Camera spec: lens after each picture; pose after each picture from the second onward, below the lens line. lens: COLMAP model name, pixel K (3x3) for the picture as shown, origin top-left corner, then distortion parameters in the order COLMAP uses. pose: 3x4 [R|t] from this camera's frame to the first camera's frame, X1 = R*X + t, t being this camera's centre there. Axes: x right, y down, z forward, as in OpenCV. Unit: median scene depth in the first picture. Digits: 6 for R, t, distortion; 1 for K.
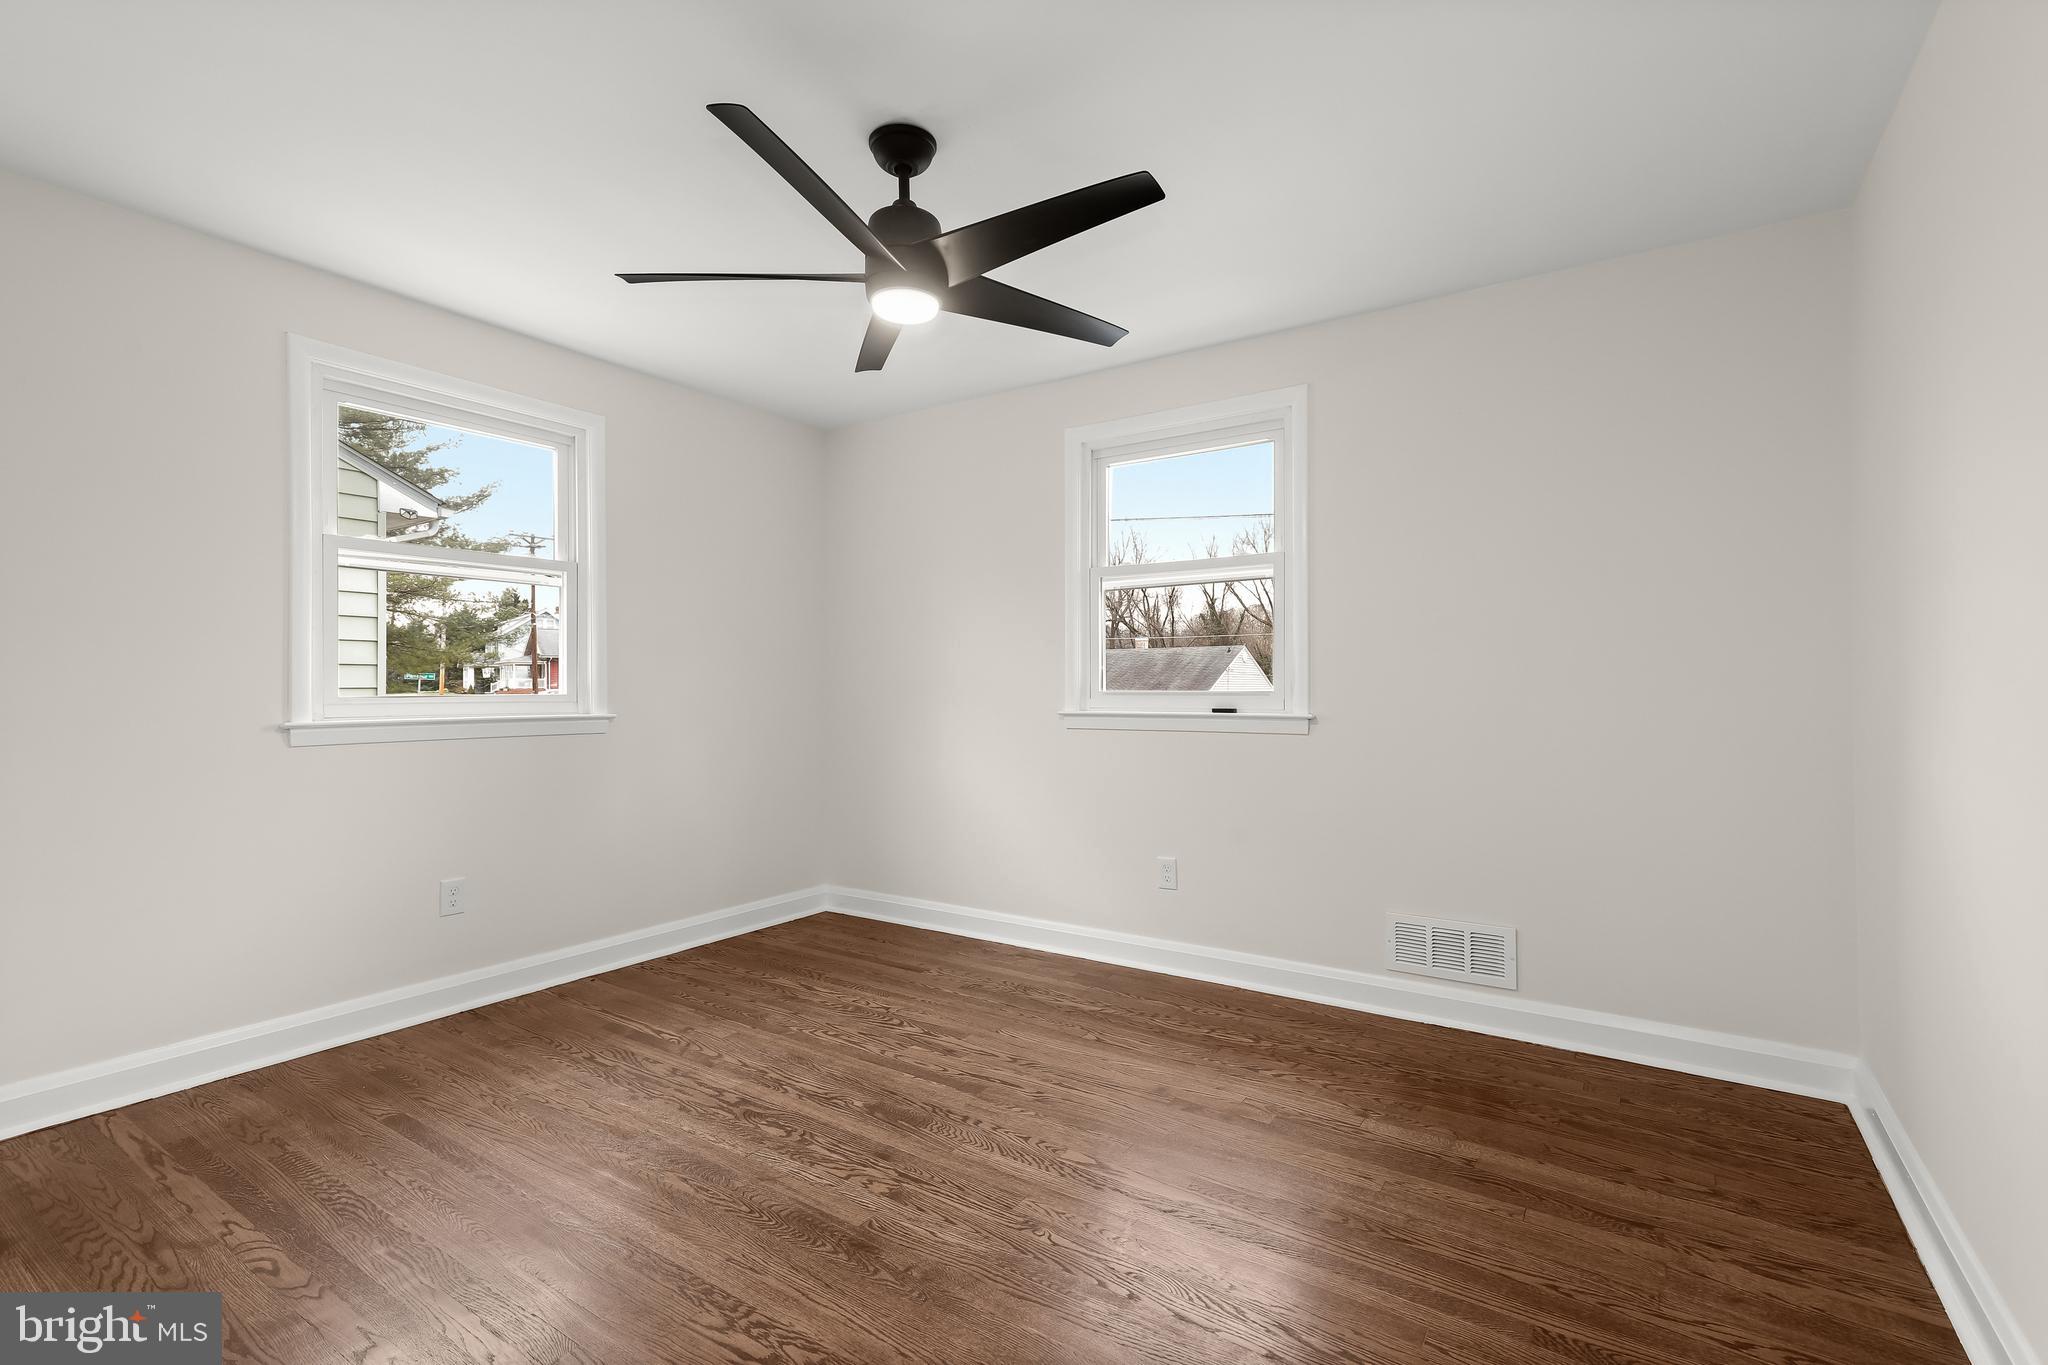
lens RADIAL K [[919.5, 0, 1031.1], [0, 919.5, 685.7], [0, 0, 1]] dist [0.015086, 0.000016]
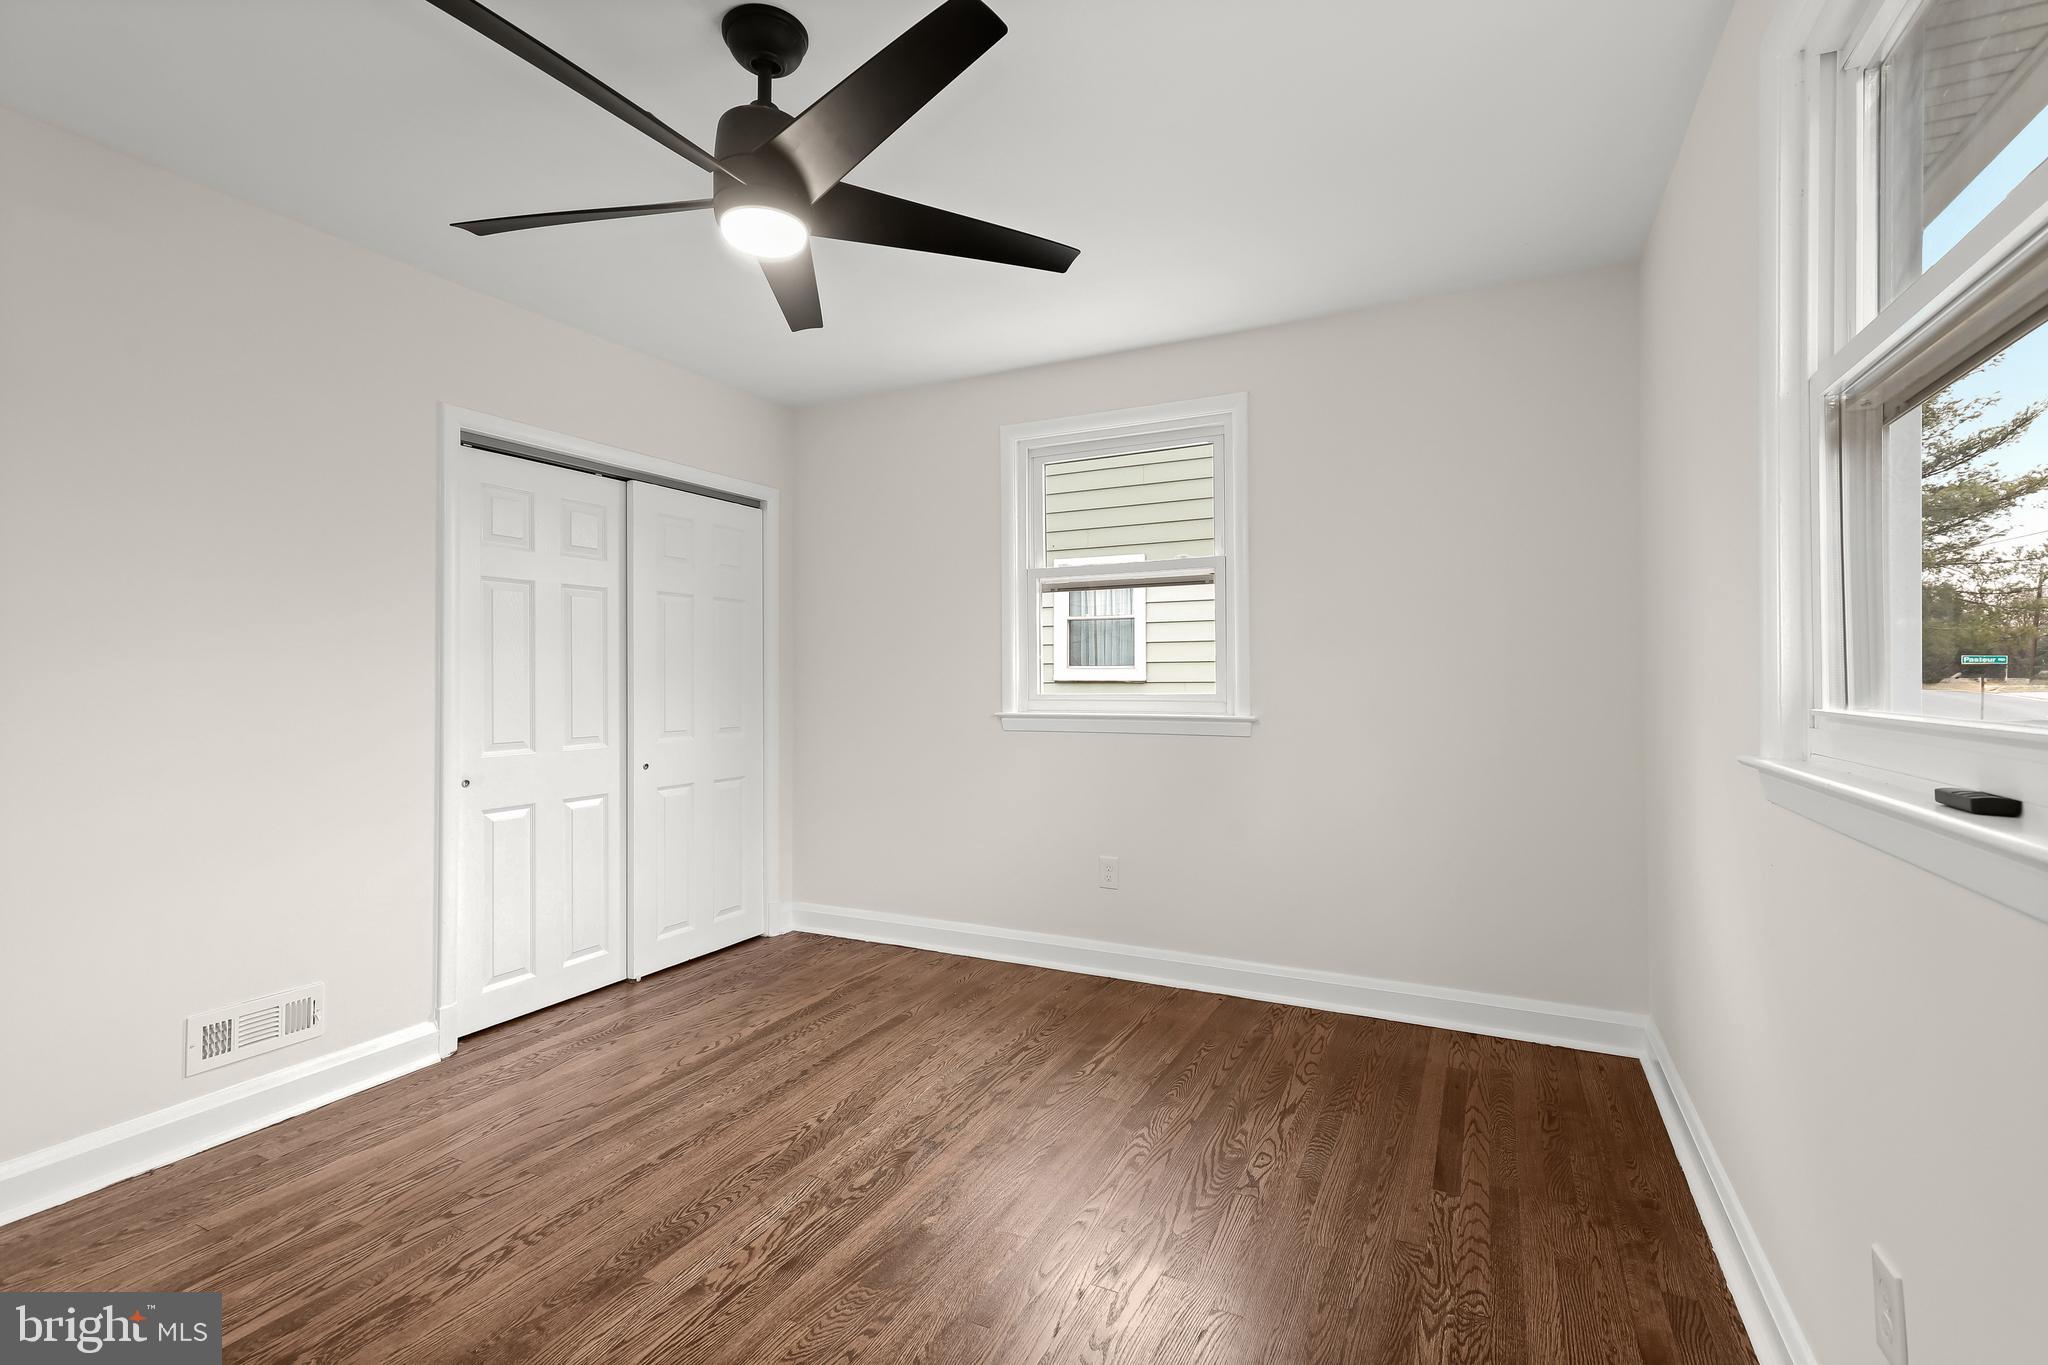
lens RADIAL K [[919.5, 0, 1029.7], [0, 919.5, 678.3], [0, 0, 1]] dist [0.015086, 0.000016]
pose [[0.124516, 0.000396, -0.992218, 0.524529], [0.006767, 0.999976, 0.001249, -0.011973], [0.992195, -0.006870, 0.124510, 0.845641]]
